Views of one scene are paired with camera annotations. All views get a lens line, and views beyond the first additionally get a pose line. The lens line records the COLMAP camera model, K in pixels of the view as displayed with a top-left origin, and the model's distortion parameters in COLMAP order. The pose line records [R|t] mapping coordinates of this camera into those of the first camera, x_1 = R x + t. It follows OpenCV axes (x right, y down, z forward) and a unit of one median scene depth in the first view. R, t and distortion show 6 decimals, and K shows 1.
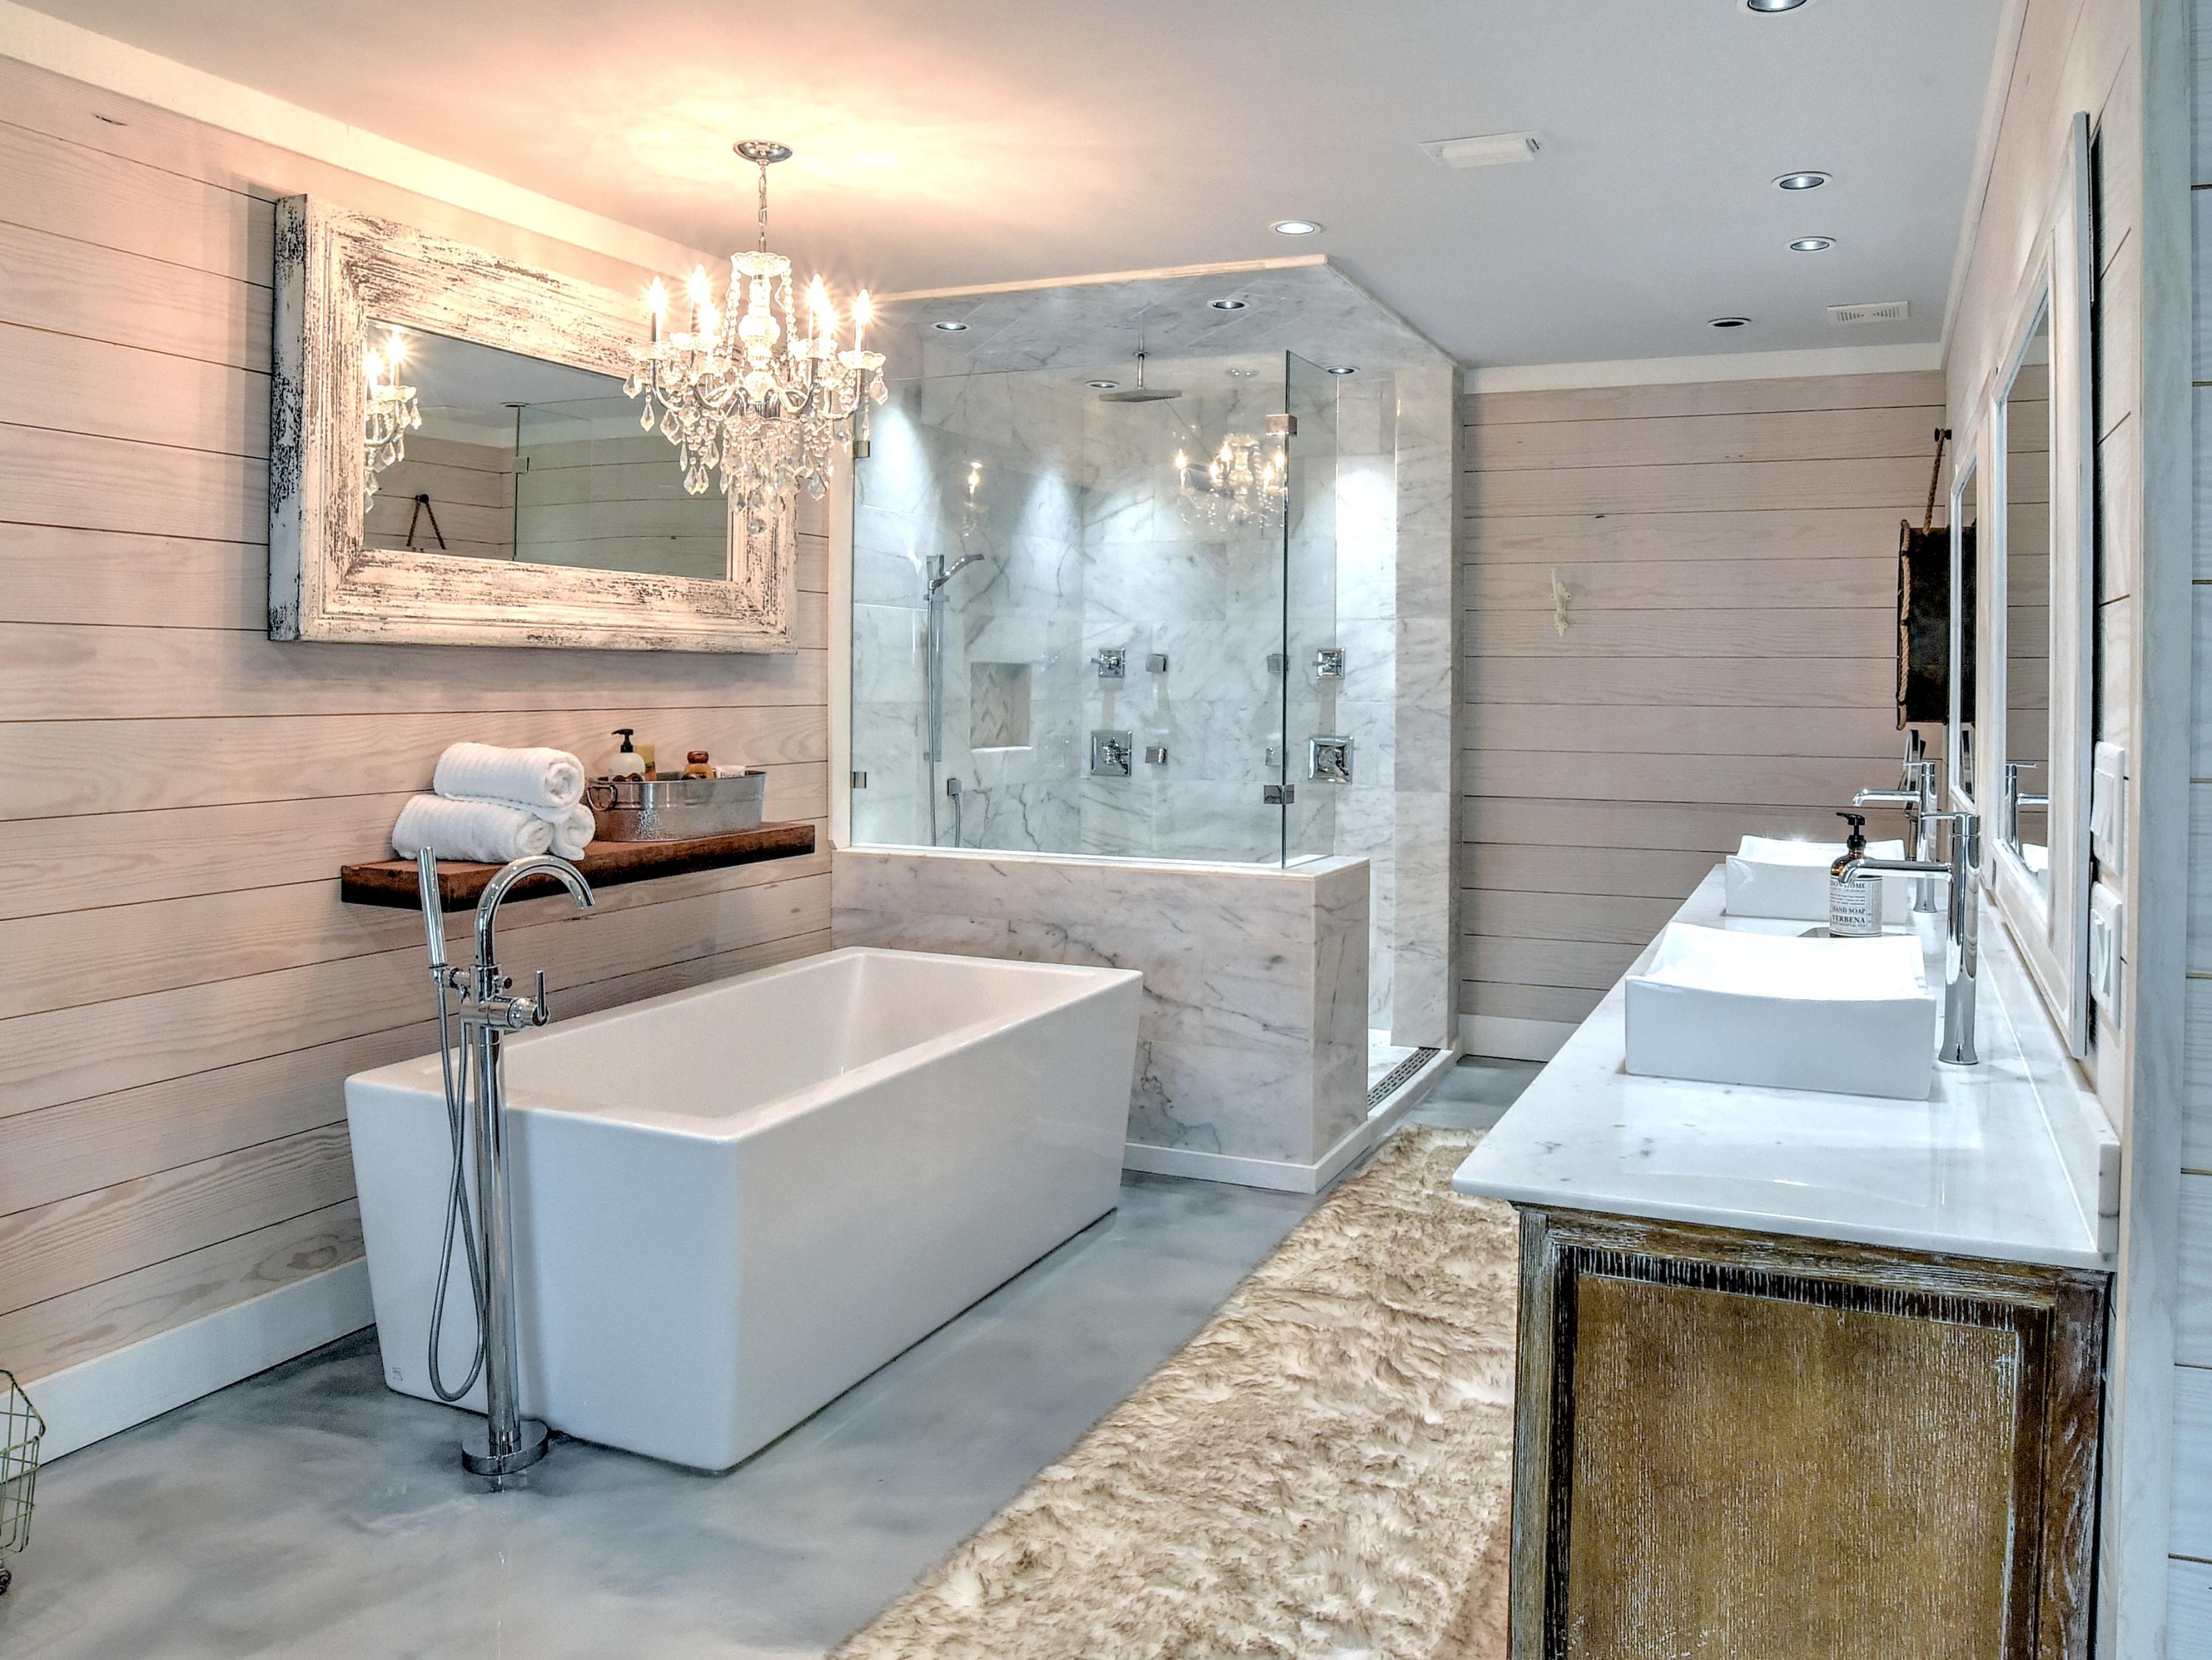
lens RADIAL K [[1530.7, 0, 1106.5], [0, 1530.7, 693.6], [0, 0, 1]] dist [-0.088528, 0.059337]
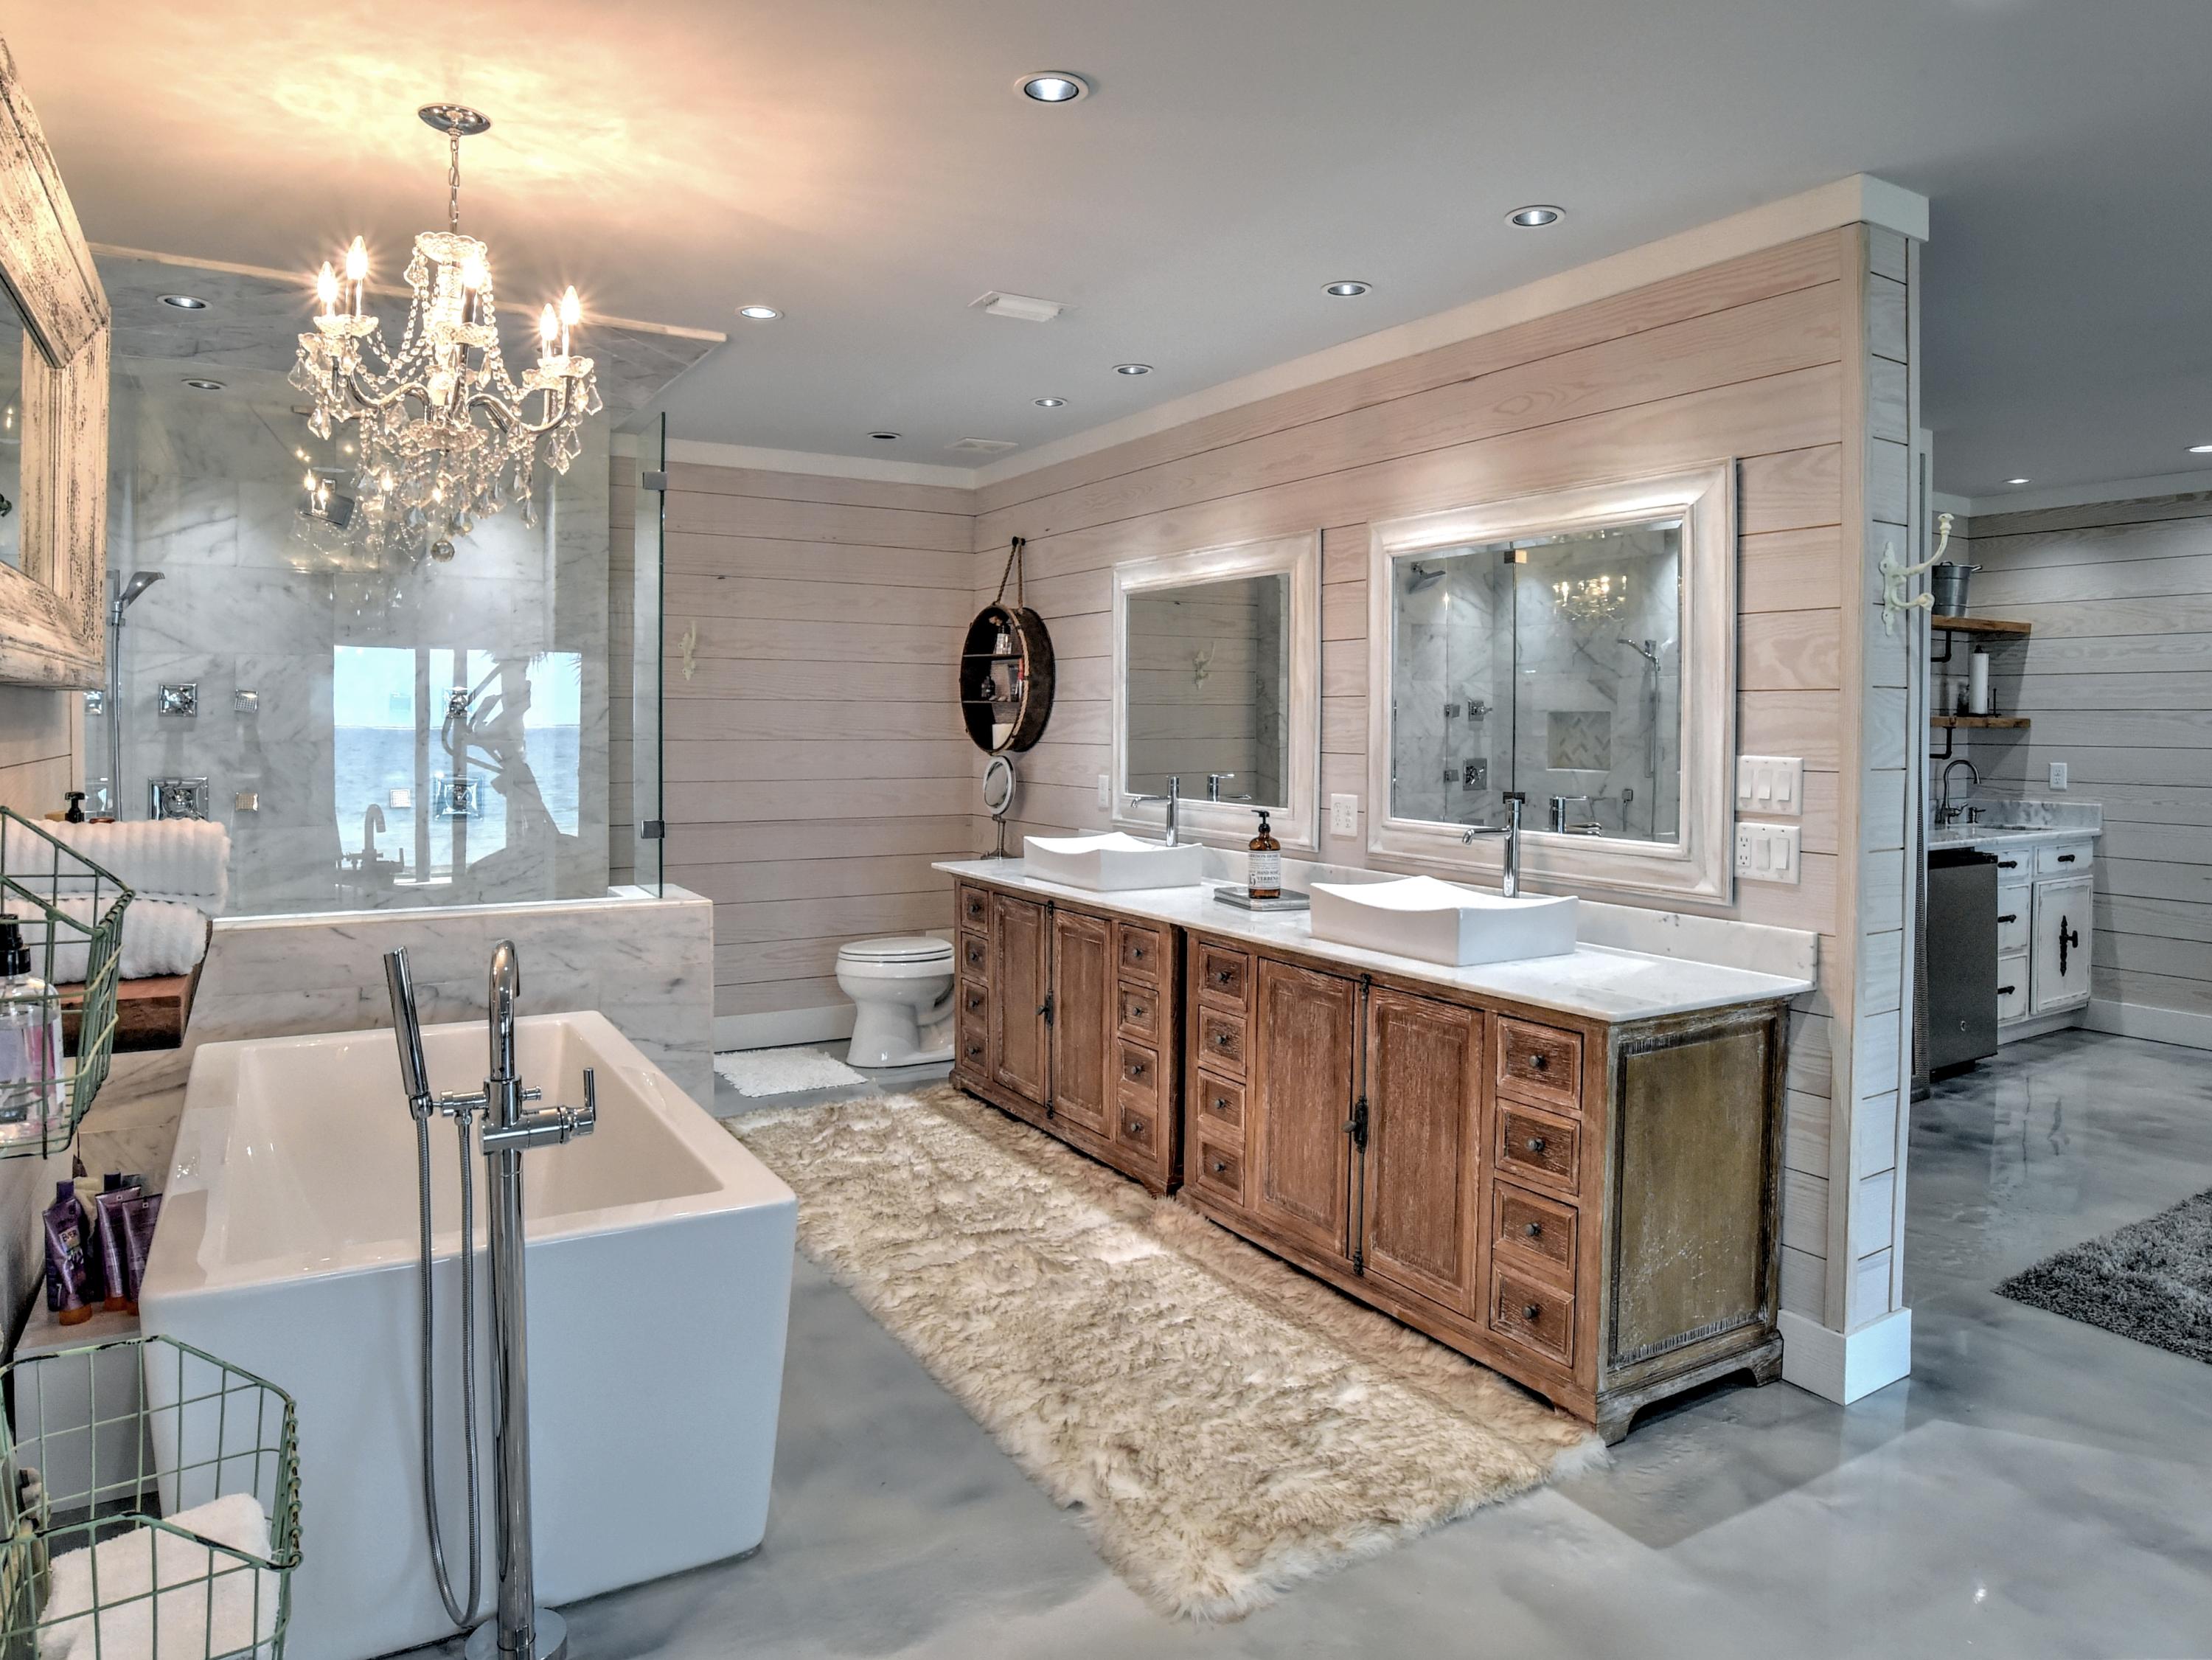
lens RADIAL K [[1393.4, 0, 1106.9], [0, 1393.4, 744.2], [0, 0, 1]] dist [-0.050535, -0.000882]
pose [[0.610866, -0.015804, 0.791576, -0.458734], [0.005349, 0.999860, 0.015834, -0.006722], [-0.791716, -0.005438, 0.610865, 0.161528]]
